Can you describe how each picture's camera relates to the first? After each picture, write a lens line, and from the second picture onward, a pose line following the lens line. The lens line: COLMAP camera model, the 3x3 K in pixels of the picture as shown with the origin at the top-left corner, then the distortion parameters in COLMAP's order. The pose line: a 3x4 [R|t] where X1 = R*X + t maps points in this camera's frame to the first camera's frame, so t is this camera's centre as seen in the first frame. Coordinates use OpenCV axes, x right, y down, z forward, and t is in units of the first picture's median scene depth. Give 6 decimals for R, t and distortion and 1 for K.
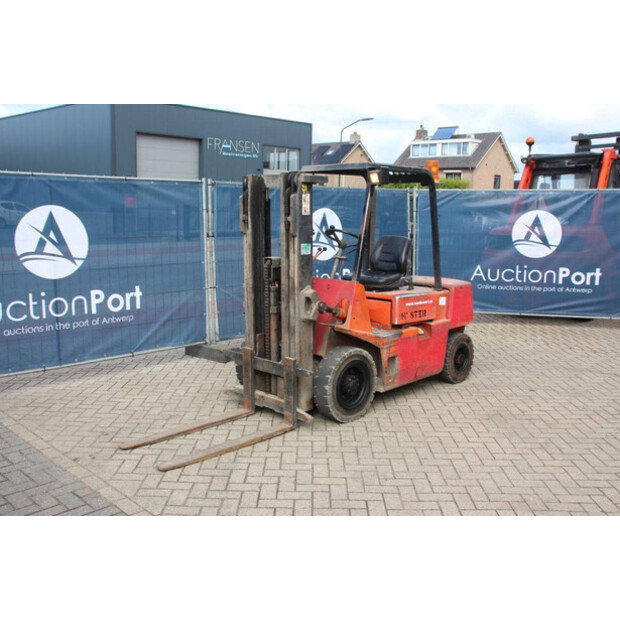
lens RADIAL K [[625.2, 0, 310.0], [0, 625.2, 310.0], [0, 0, 1]] dist [-0.070634, 0.002727]
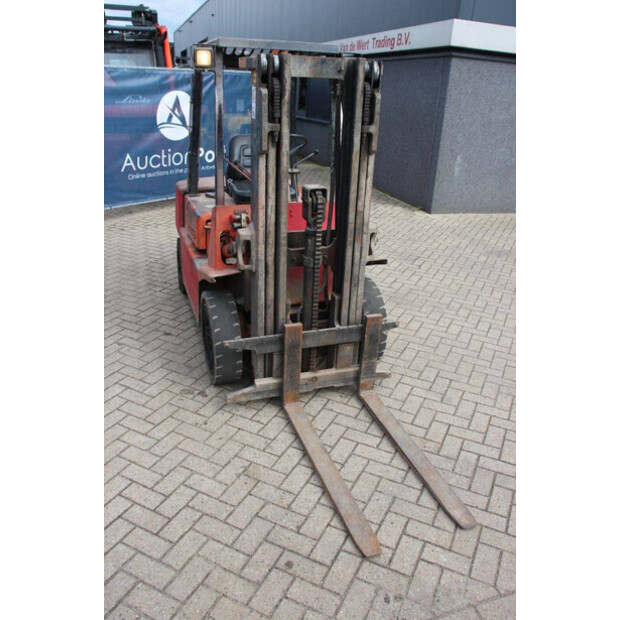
lens RADIAL K [[519.4, 0, 310.0], [0, 519.4, 310.0], [0, 0, 1]] dist [-0.075460, 0.012994]
pose [[0.439876, -0.351591, 0.826373, -0.482413], [0.110820, 0.934396, 0.338561, -0.126057], [-0.891195, -0.057346, 0.449981, 0.622465]]
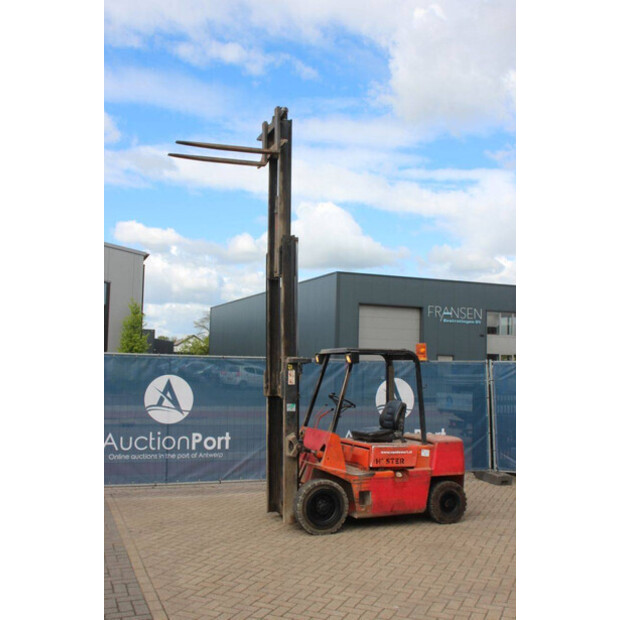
lens RADIAL K [[677.8, 0, 310.0], [0, 677.8, 310.0], [0, 0, 1]] dist [-0.059357, 0.011599]
pose [[0.912437, -0.033074, -0.407878, 0.564223], [-0.070054, 0.969391, -0.235317, 0.042688], [0.403176, 0.243286, 0.882191, -0.365554]]
